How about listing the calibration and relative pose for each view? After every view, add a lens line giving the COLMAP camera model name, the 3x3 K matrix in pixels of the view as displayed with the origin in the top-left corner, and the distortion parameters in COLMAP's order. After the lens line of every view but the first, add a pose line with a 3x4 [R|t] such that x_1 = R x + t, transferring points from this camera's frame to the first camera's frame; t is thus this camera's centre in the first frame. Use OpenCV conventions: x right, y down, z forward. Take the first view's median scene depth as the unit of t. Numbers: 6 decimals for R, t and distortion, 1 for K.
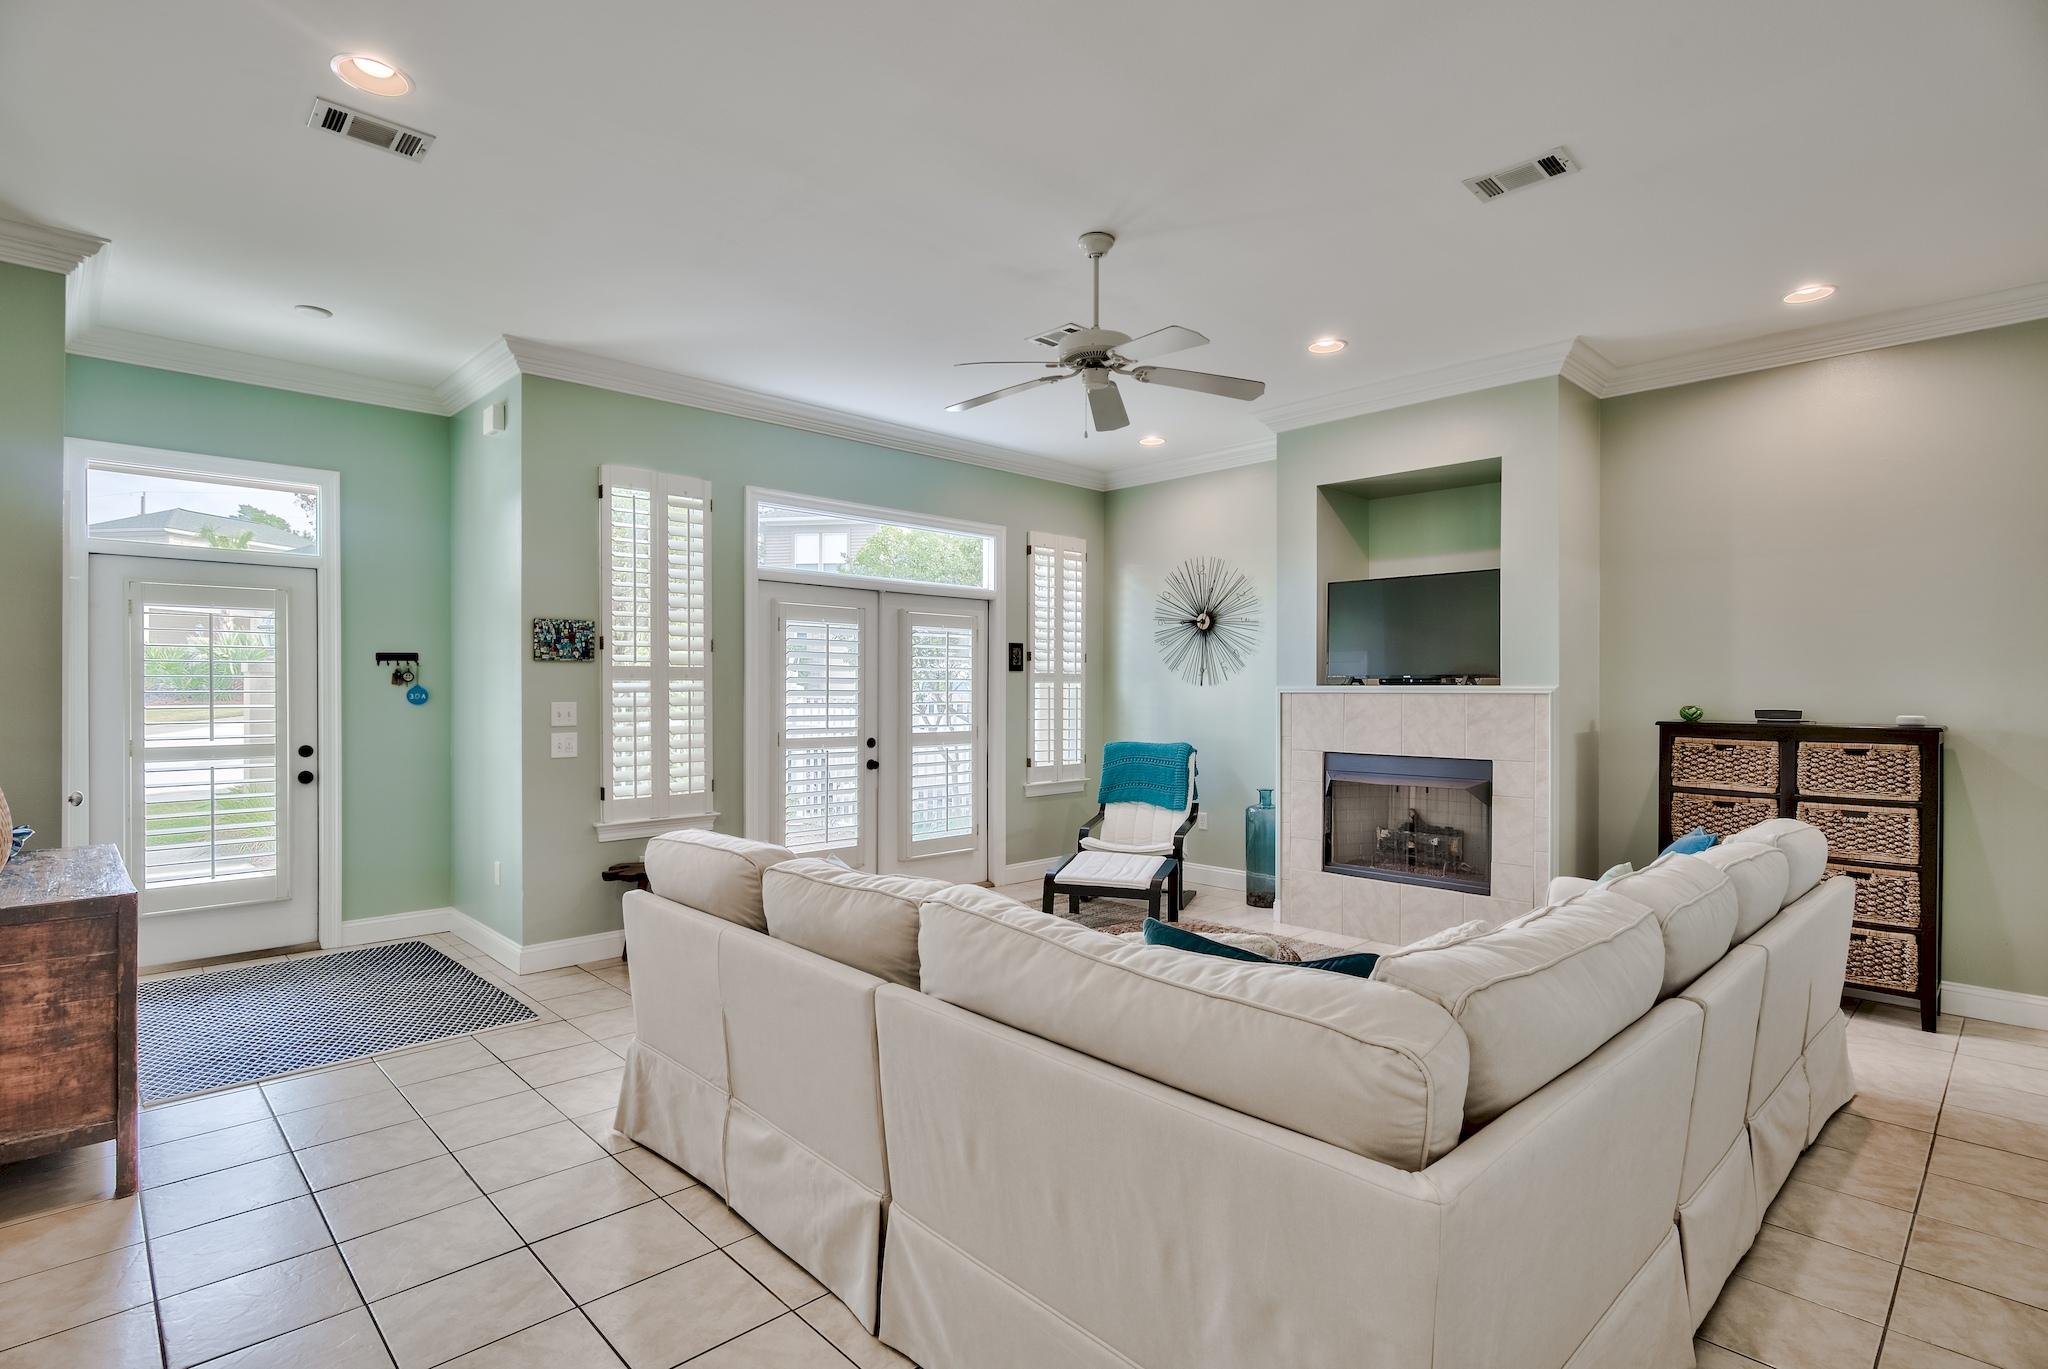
lens RADIAL K [[1017.5, 0, 1031.8], [0, 1017.5, 688.8], [0, 0, 1]] dist [0.000253, -0.002104]
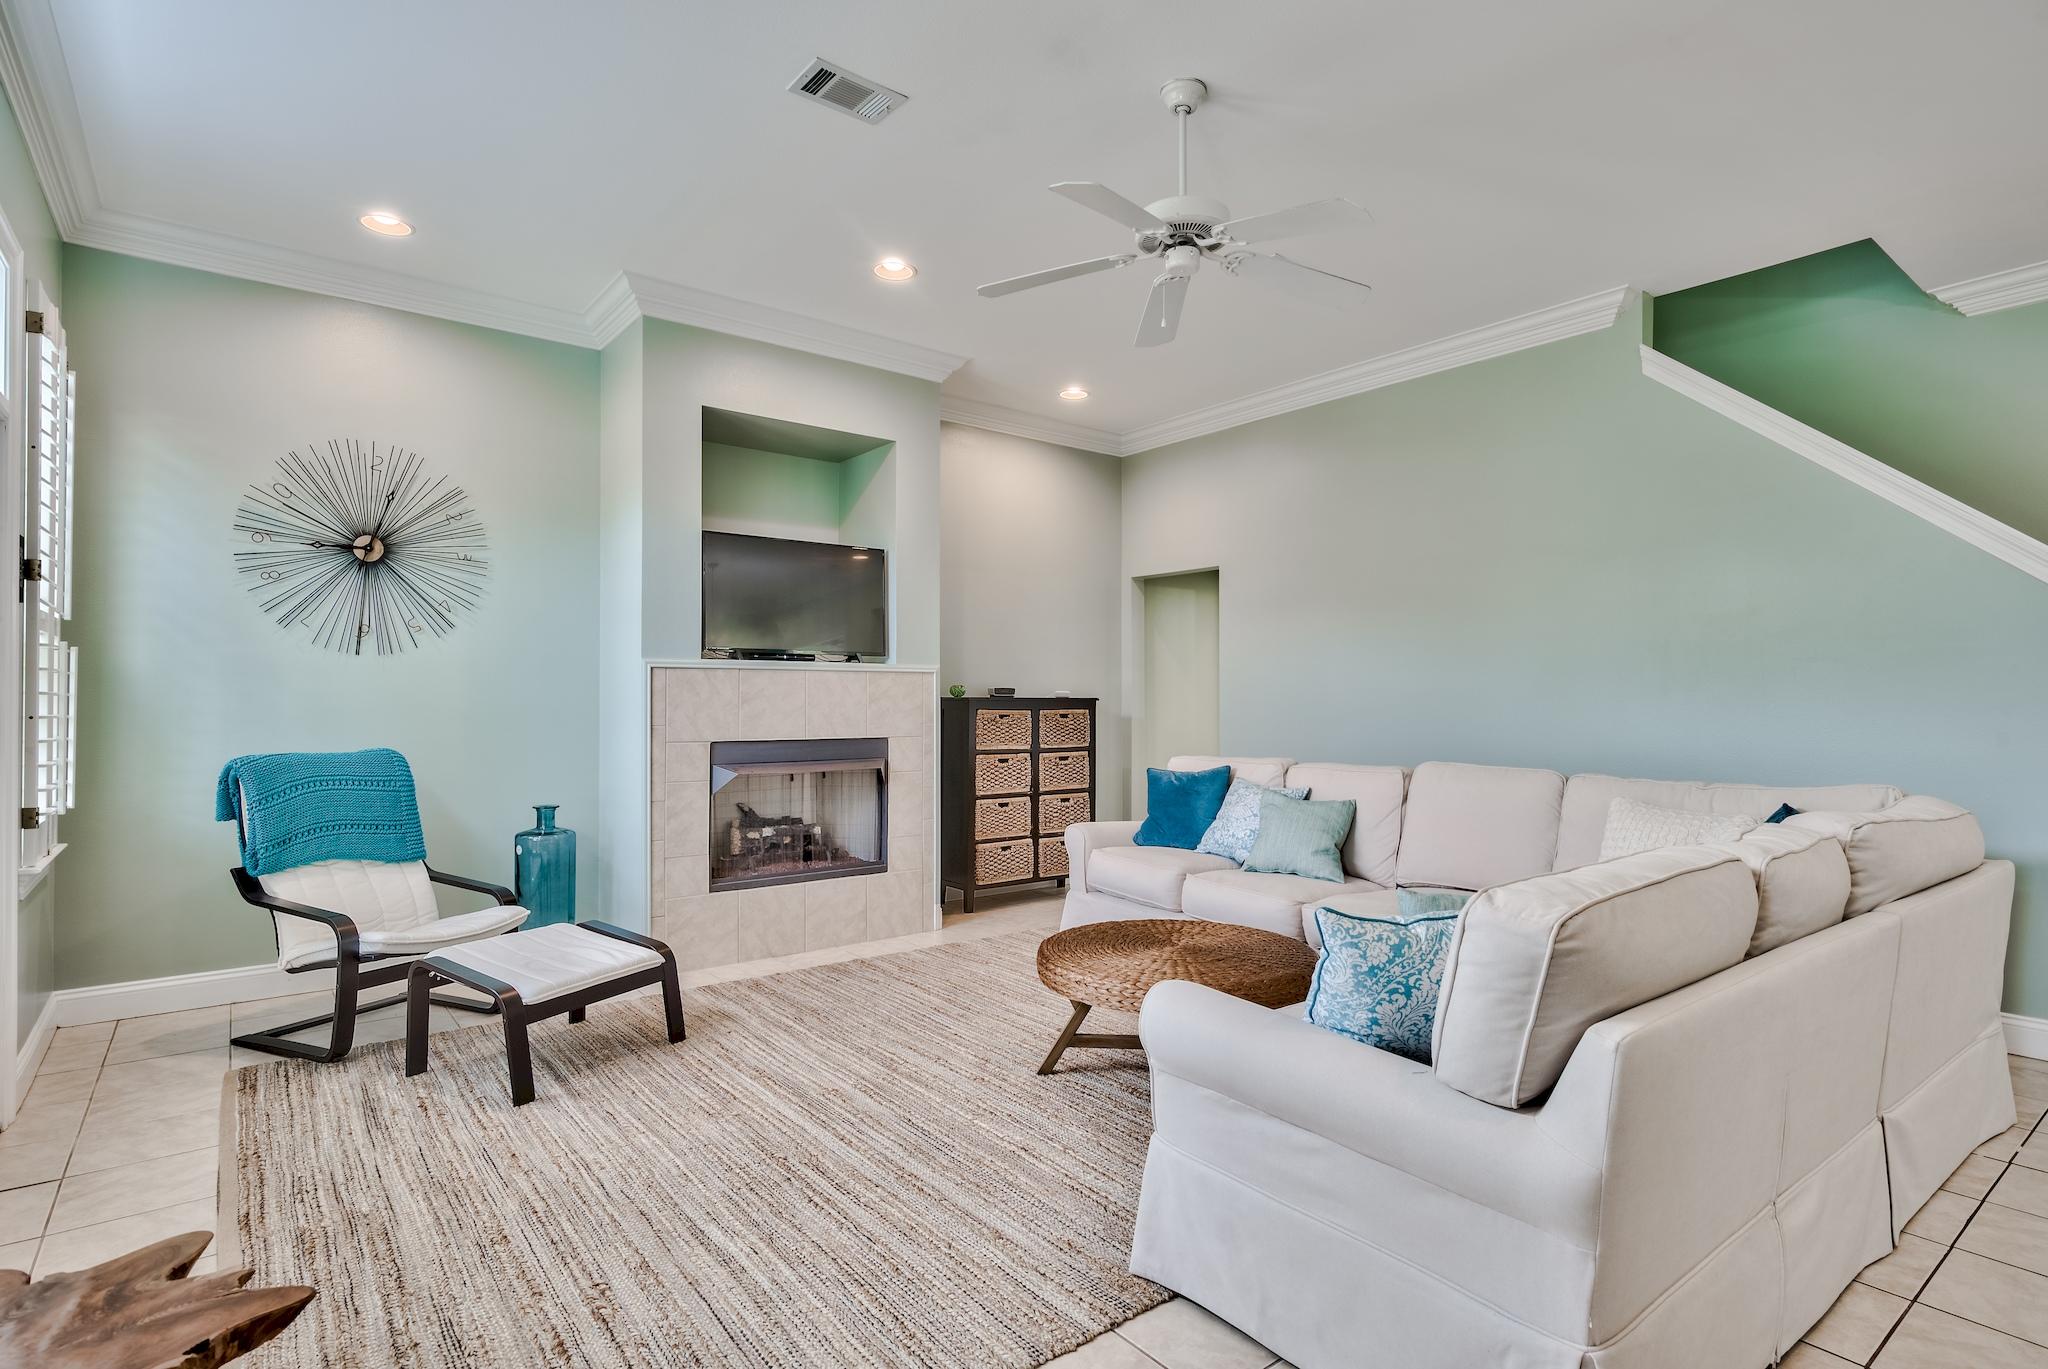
lens RADIAL K [[1017.5, 0, 1013.7], [0, 1017.5, 689.1], [0, 0, 1]] dist [0.000253, -0.002104]
pose [[0.105671, 0.004868, 0.994389, -0.519459], [-0.005065, 0.999978, -0.004357, 0.024398], [-0.994388, -0.004576, 0.105693, 0.733140]]
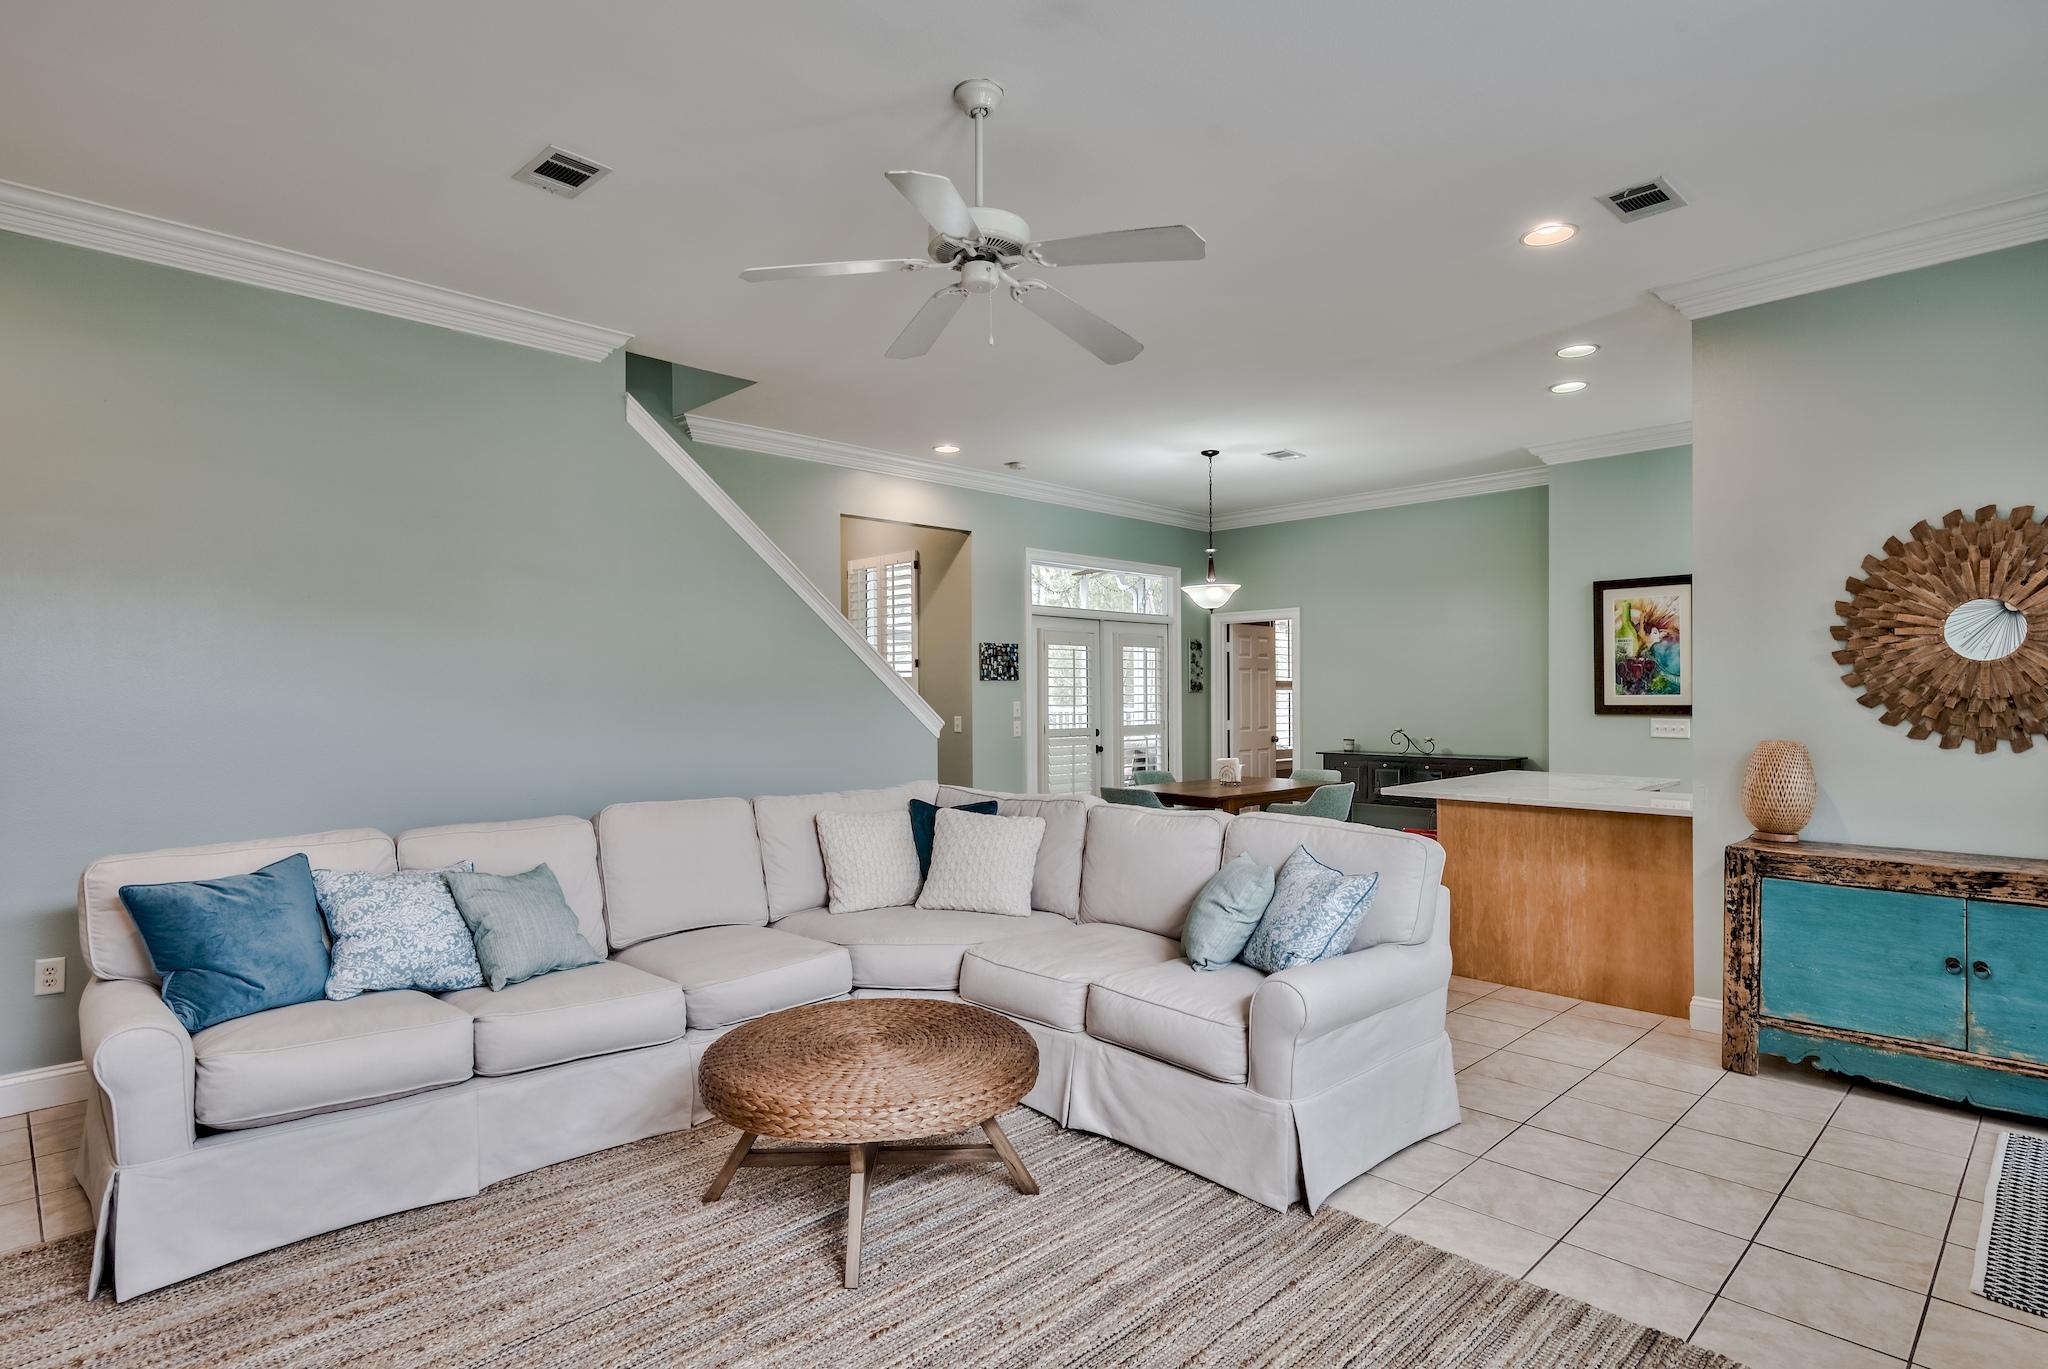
lens RADIAL K [[1080.8, 0, 1073.4], [0, 1080.8, 687.4], [0, 0, 1]] dist [0.007533, 0.001296]
pose [[-0.998272, -0.001154, -0.058757, 0.010529], [-0.000623, 0.999959, -0.009049, 0.002201], [0.058765, -0.008996, -0.998231, 1.248009]]
